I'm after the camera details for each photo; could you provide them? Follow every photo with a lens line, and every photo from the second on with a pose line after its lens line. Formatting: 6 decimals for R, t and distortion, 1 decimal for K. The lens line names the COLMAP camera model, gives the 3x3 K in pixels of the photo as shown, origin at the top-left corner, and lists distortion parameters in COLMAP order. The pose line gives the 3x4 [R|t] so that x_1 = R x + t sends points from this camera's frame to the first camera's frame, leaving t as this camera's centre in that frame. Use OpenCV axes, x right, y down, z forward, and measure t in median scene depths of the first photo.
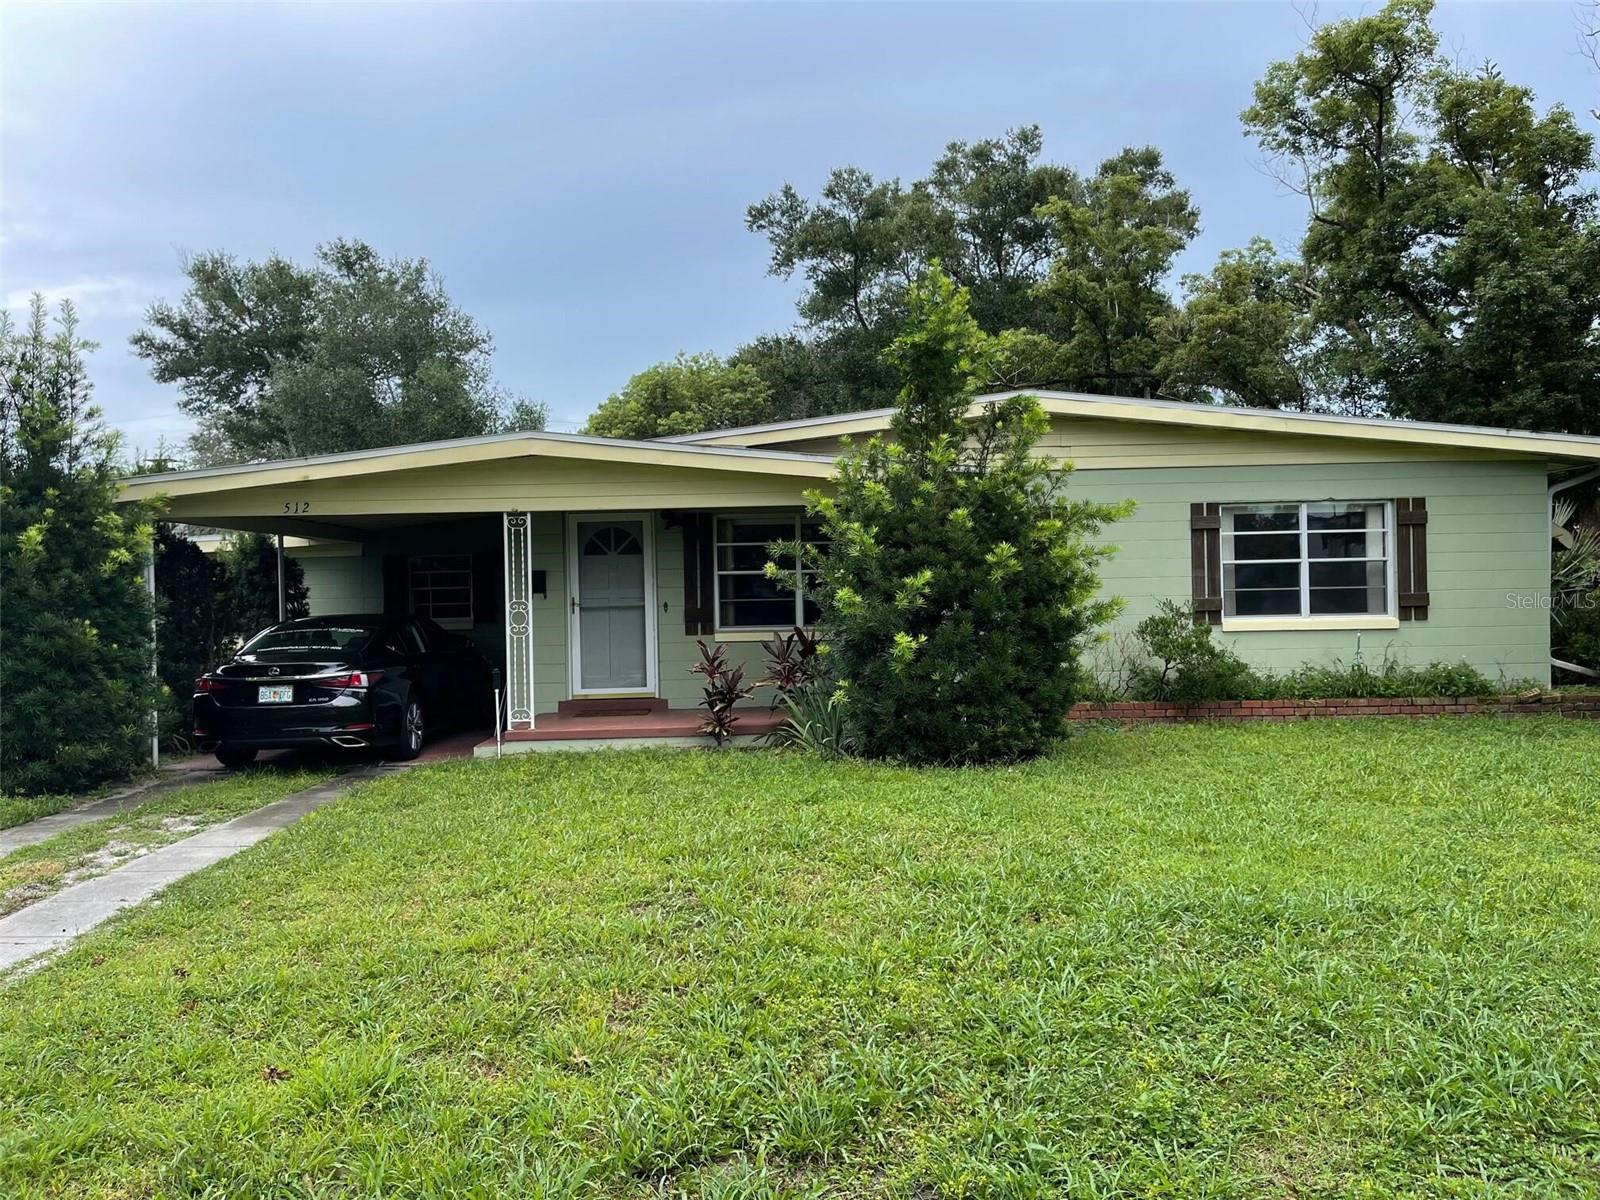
lens RADIAL K [[1205.2, 0, 798.2], [0, 1205.2, 594.2], [0, 0, 1]] dist [0.029269, -0.007453]
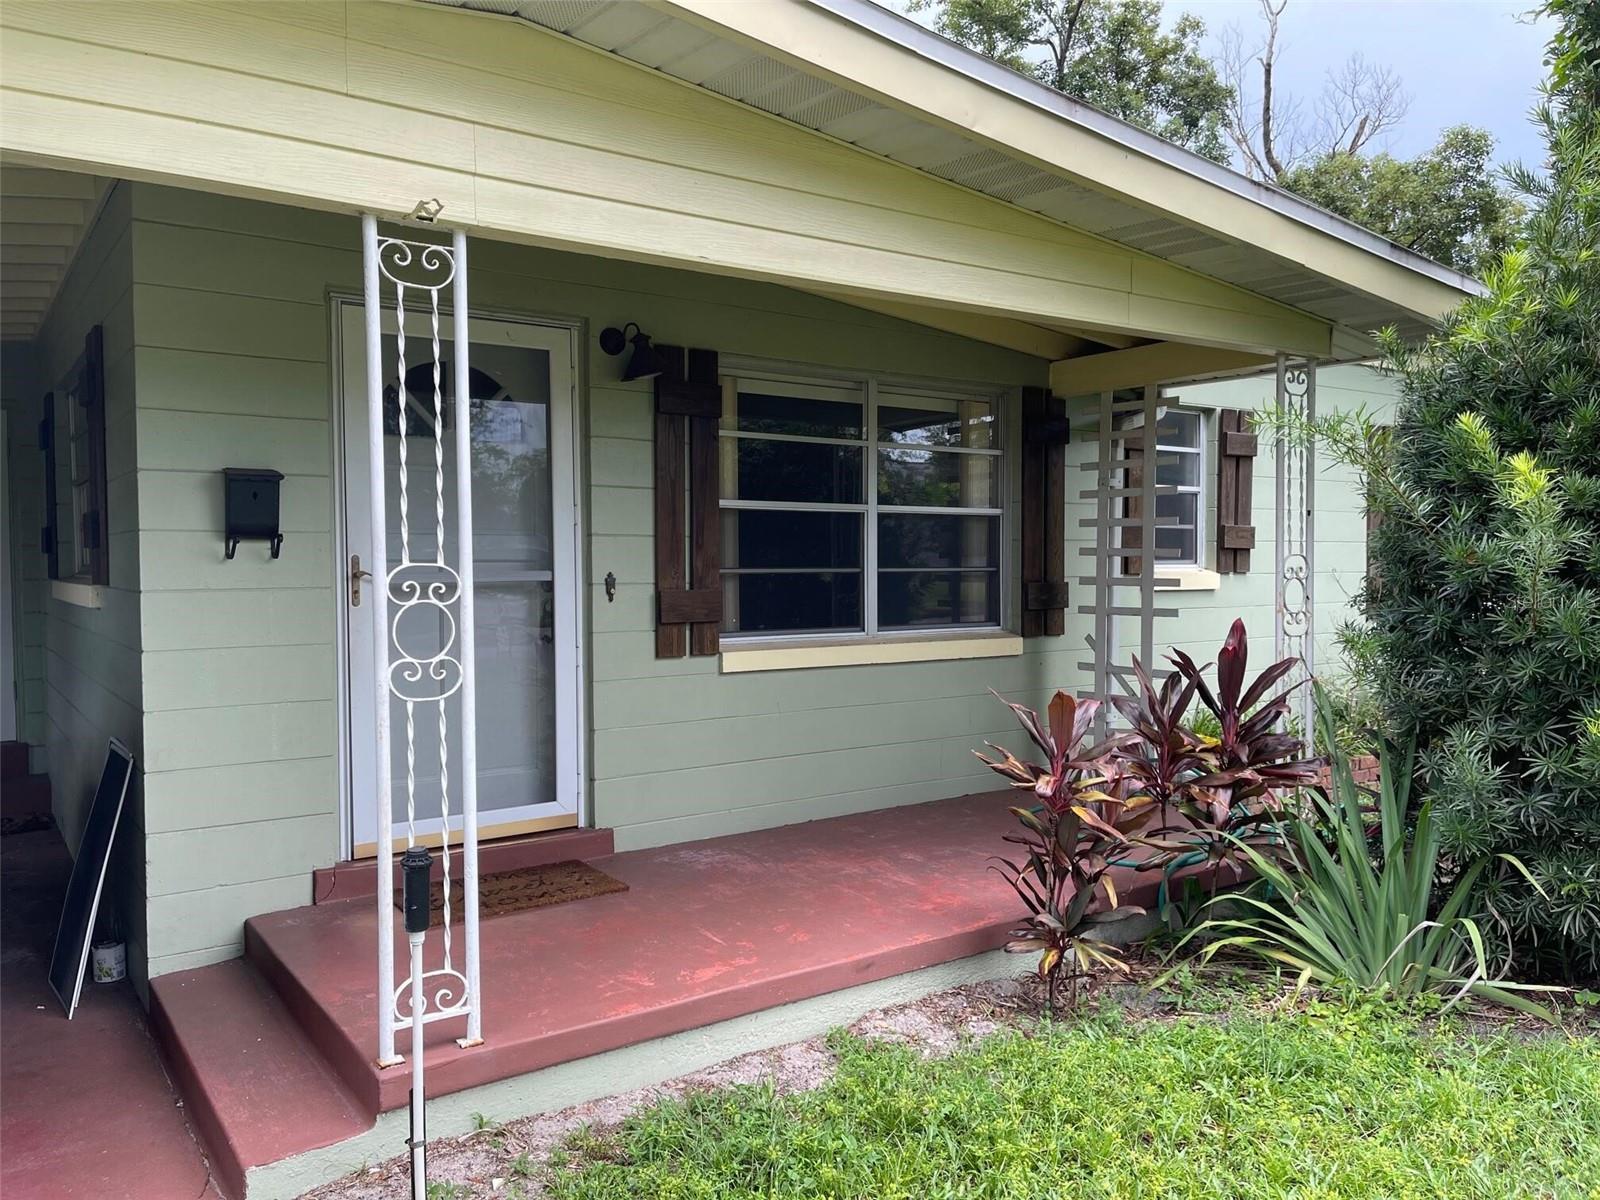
lens RADIAL K [[1205.2, 0, 798.2], [0, 1205.2, 594.2], [0, 0, 1]] dist [0.029269, -0.007453]
pose [[0.824776, 0.006585, 0.565422, -0.312491], [-0.019516, 0.999668, 0.016825, 0.005882], [-0.565123, -0.024912, 0.824630, 0.736004]]
